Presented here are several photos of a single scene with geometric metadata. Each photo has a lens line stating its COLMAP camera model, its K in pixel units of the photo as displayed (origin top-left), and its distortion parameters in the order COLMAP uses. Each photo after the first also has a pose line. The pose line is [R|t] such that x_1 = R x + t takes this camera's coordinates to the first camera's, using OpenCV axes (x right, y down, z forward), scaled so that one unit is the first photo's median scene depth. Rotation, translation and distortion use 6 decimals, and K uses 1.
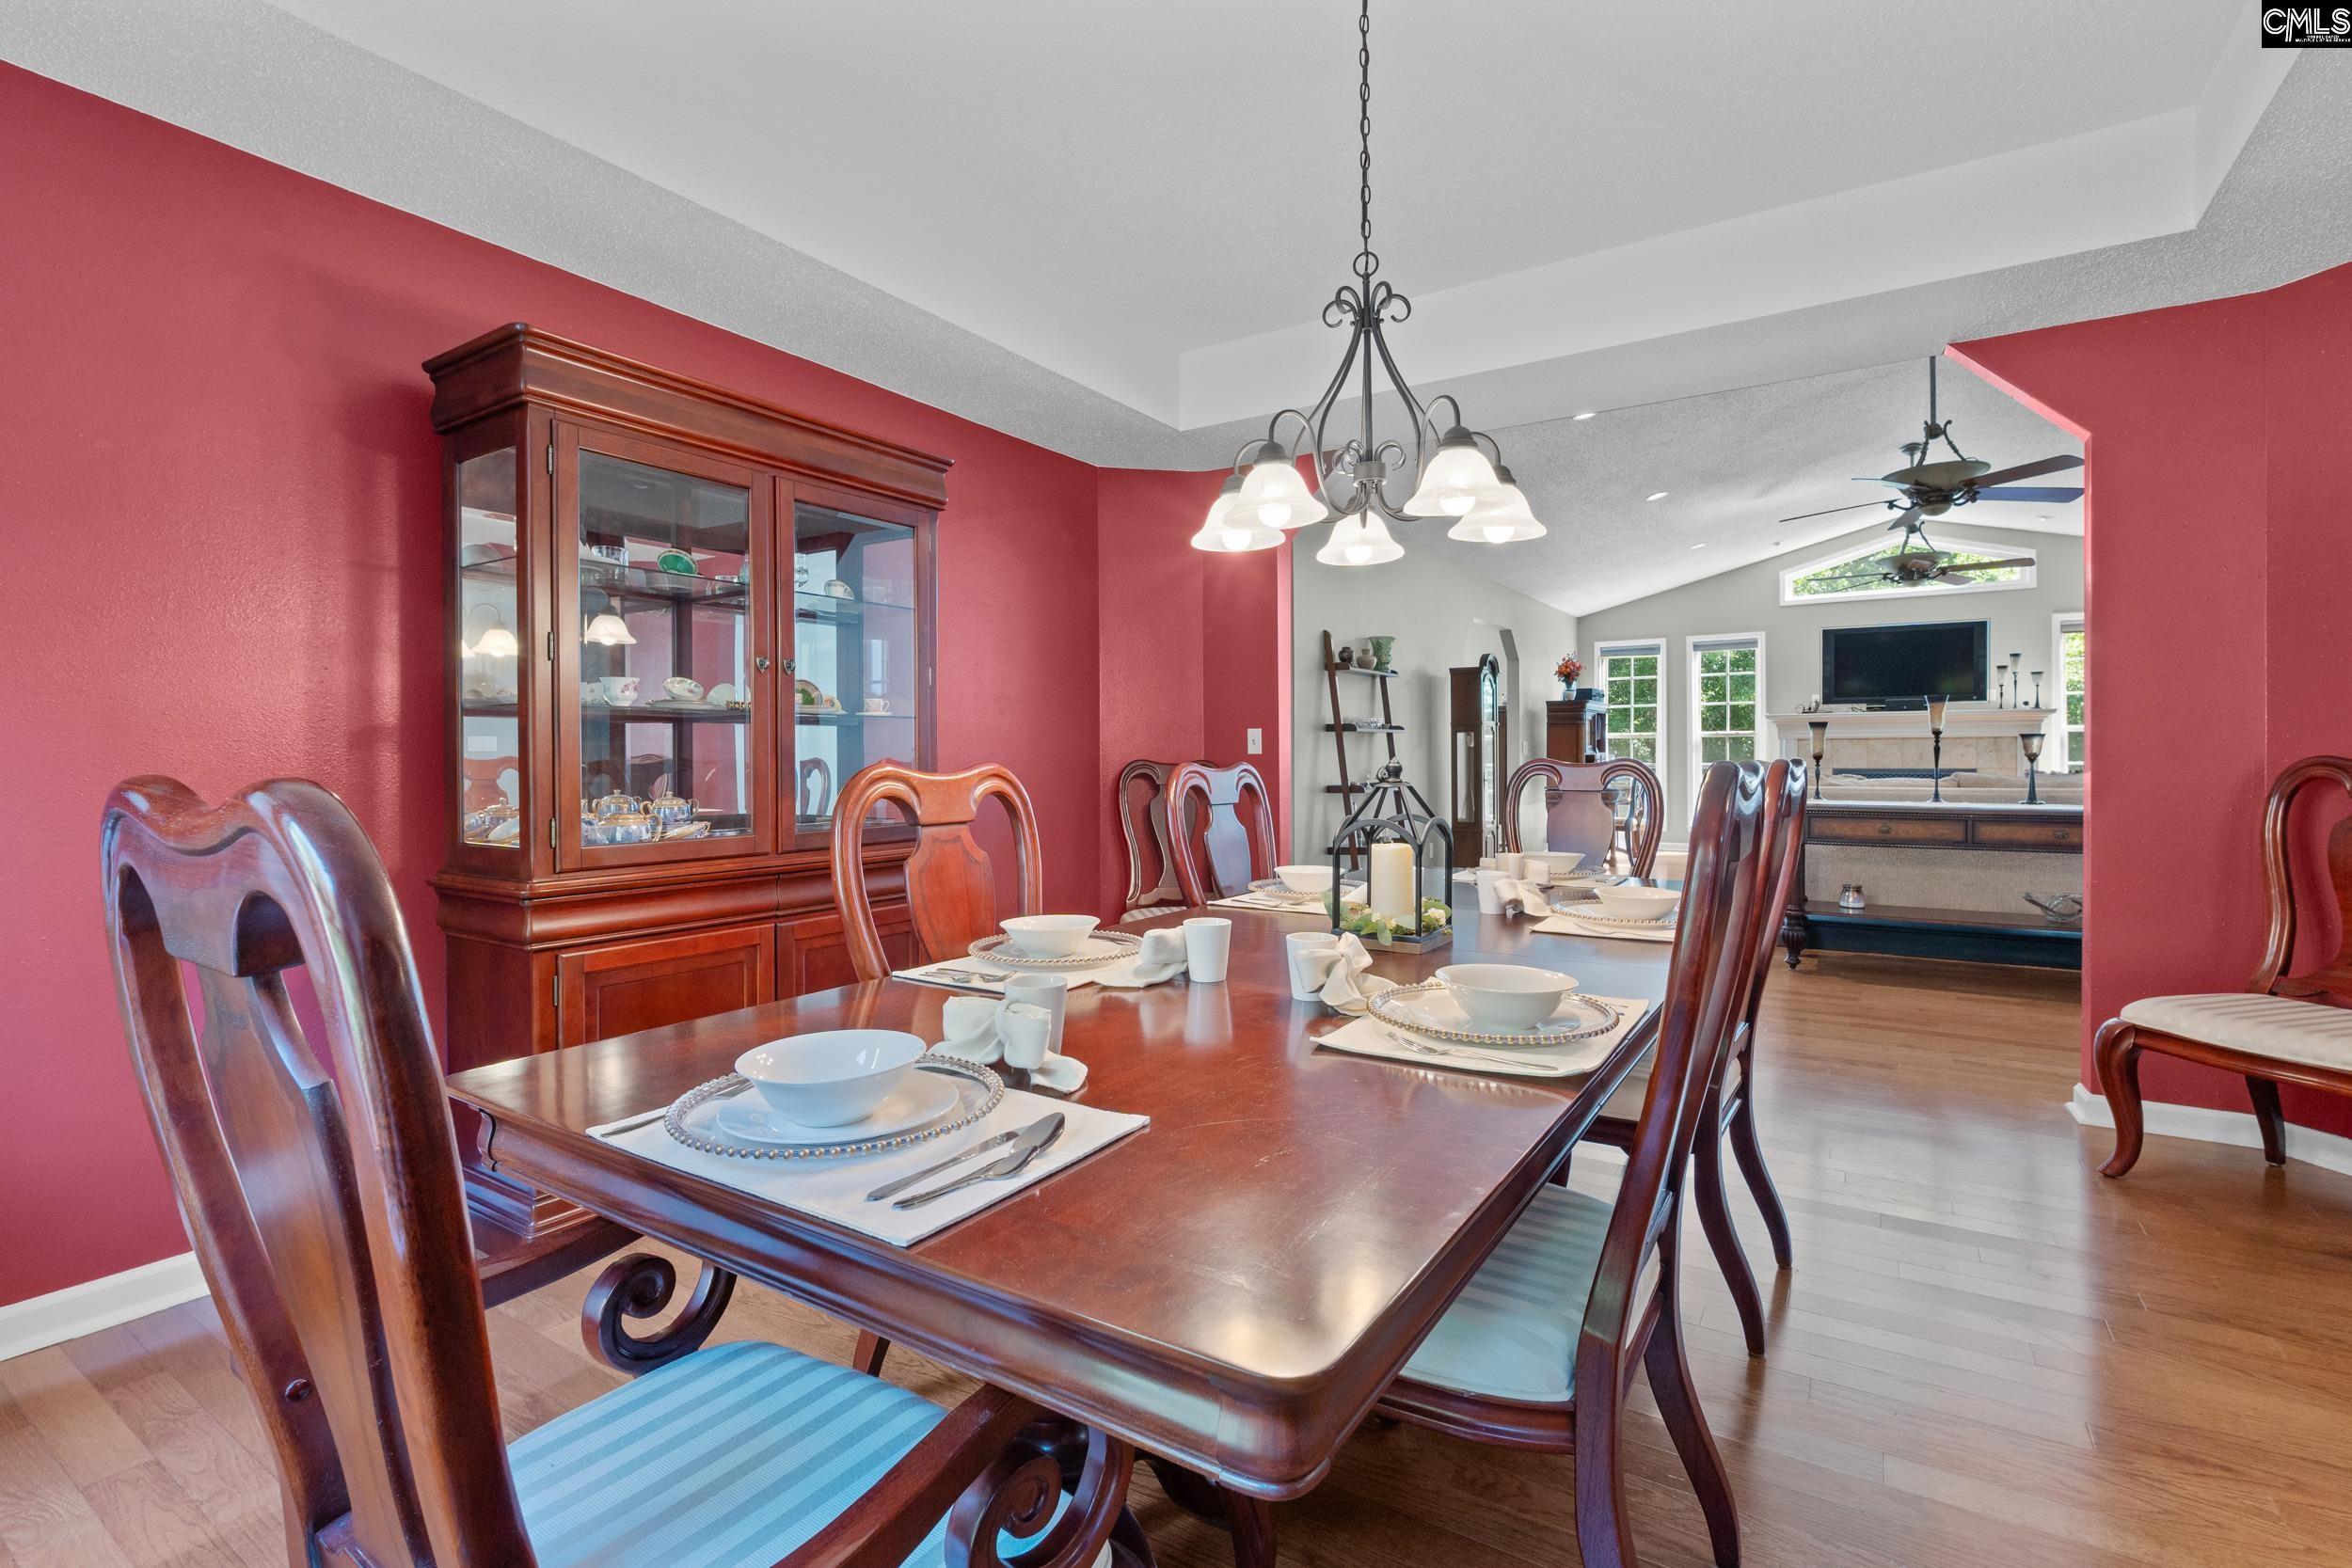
lens RADIAL K [[1074.0, 0, 1166.4], [0, 1074.0, 770.9], [0, 0, 1]] dist [-0.000586, 0.000016]
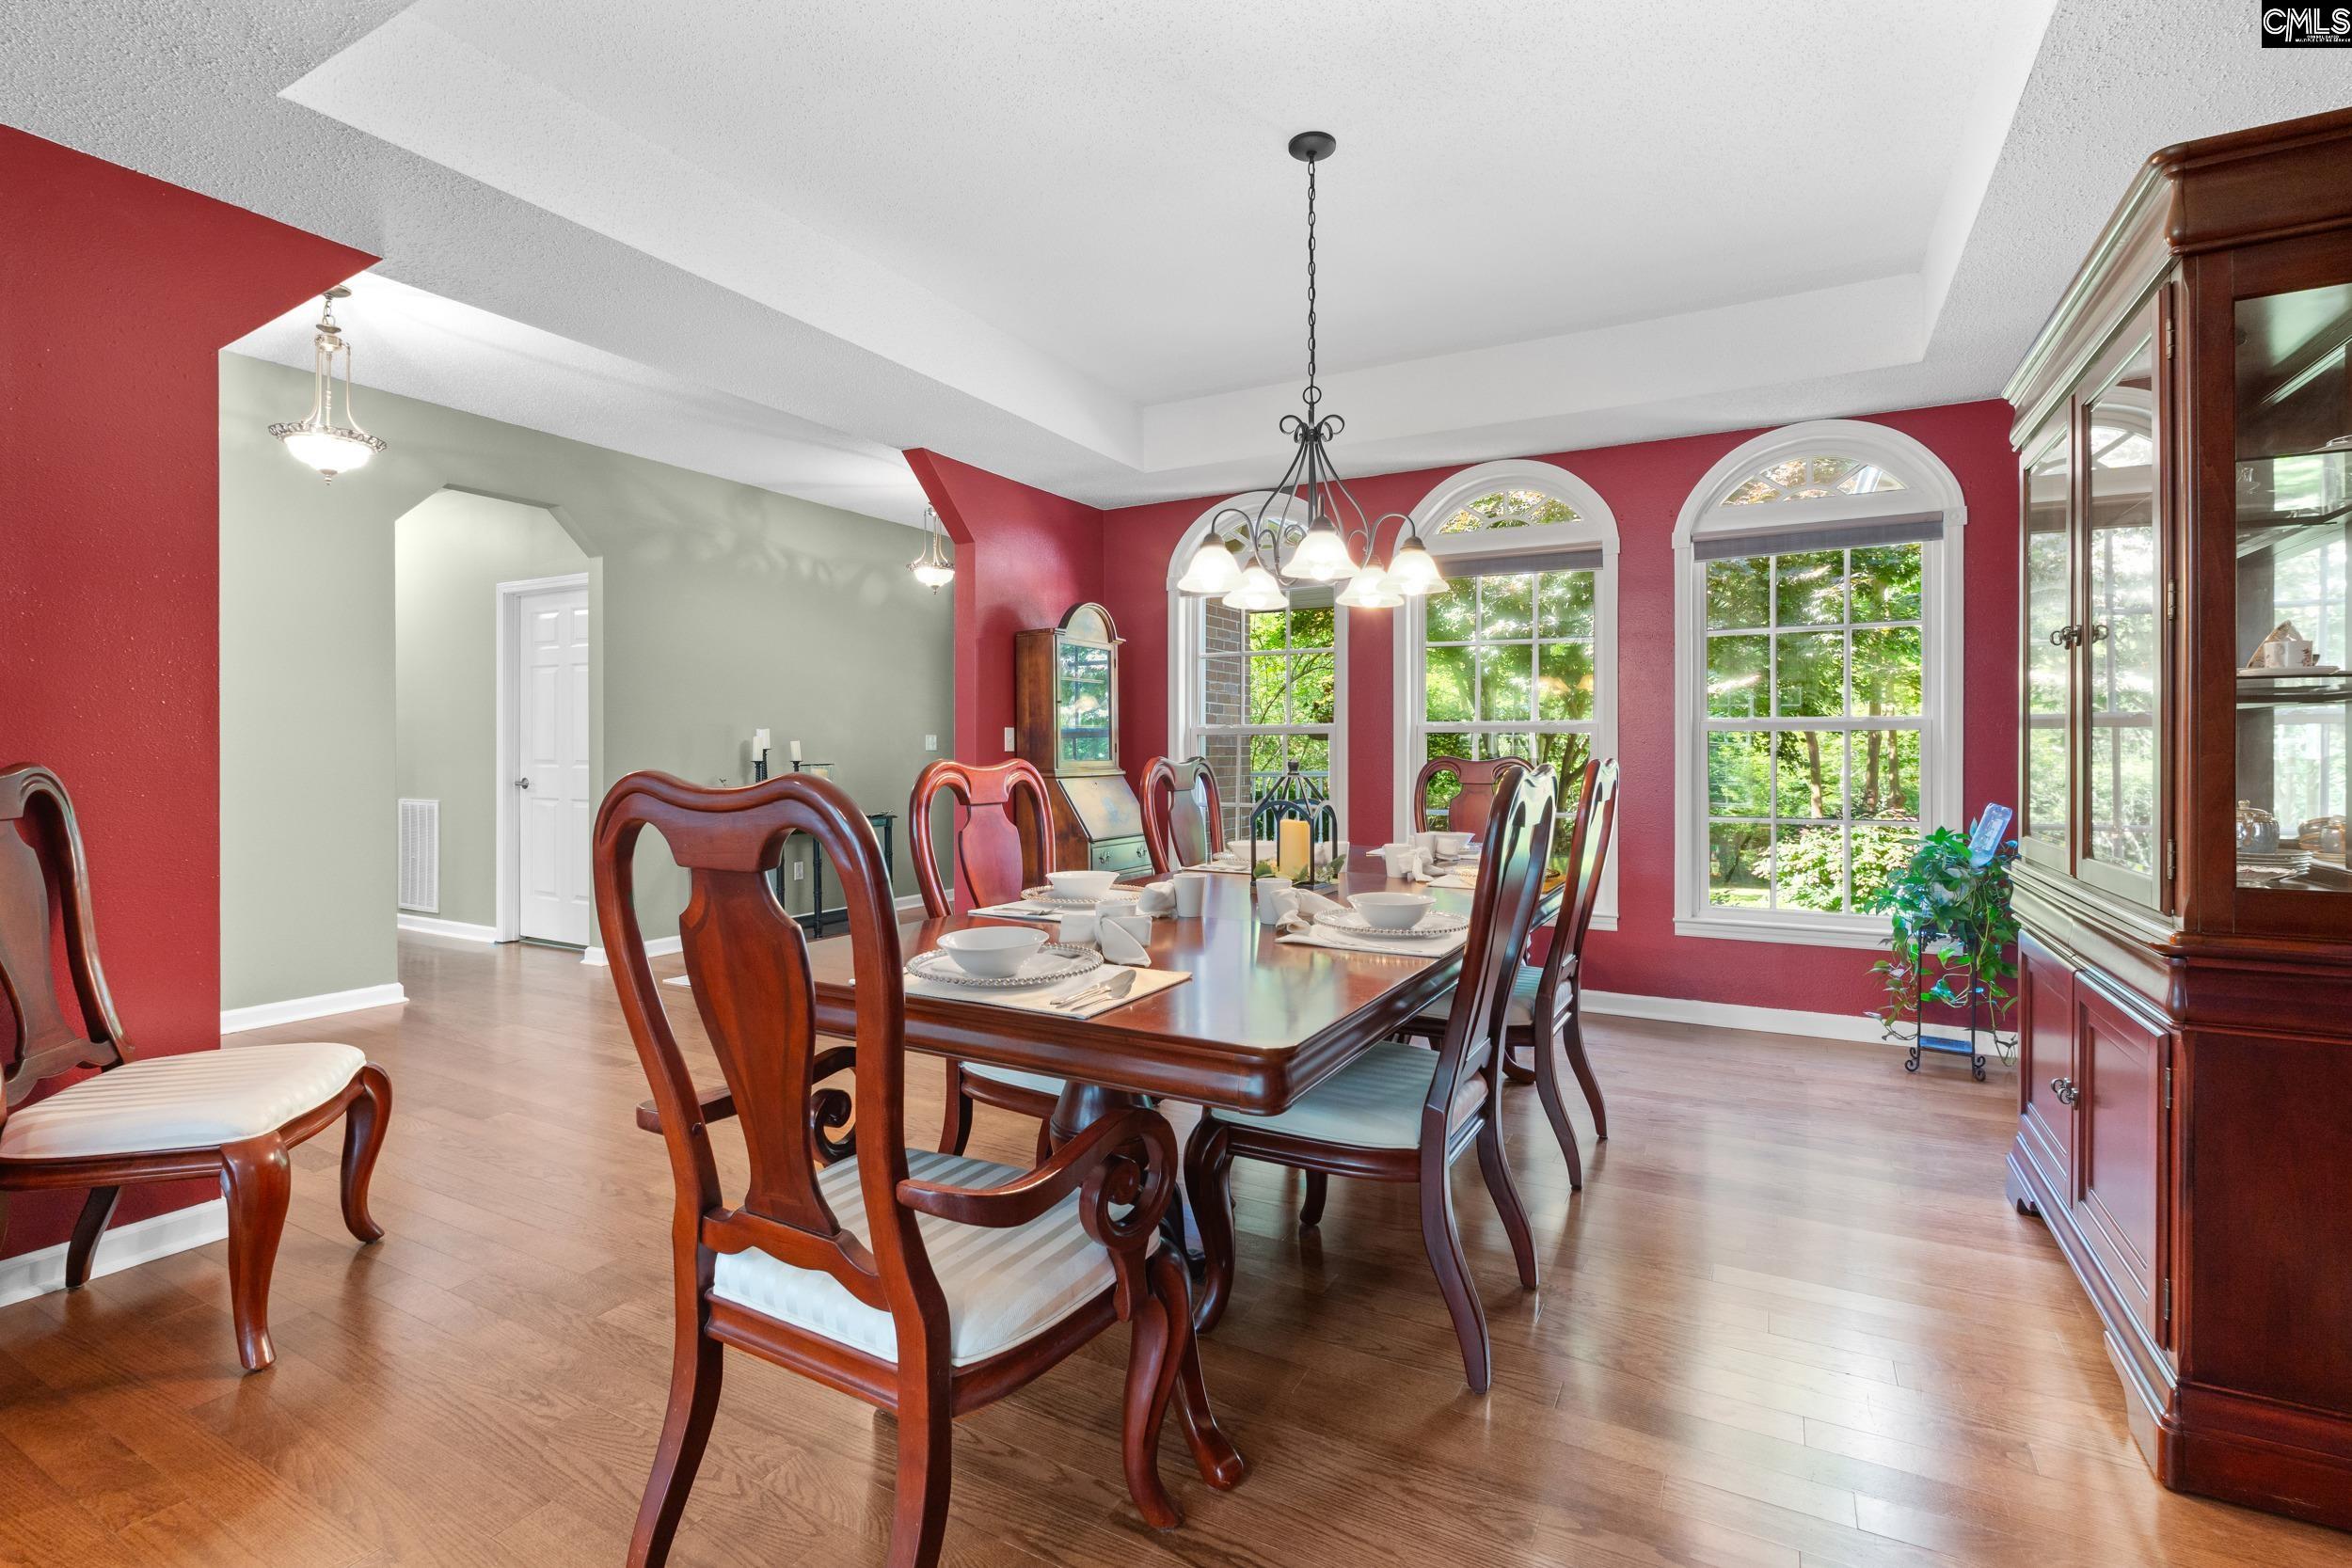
lens RADIAL K [[1074.0, 0, 1166.4], [0, 1074.0, 770.9], [0, 0, 1]] dist [-0.000586, 0.000016]
pose [[0.997305, 0.014174, 0.071988, -0.086138], [-0.014787, 0.999859, 0.008001, -0.008029], [-0.071864, -0.009043, 0.997373, -0.336064]]
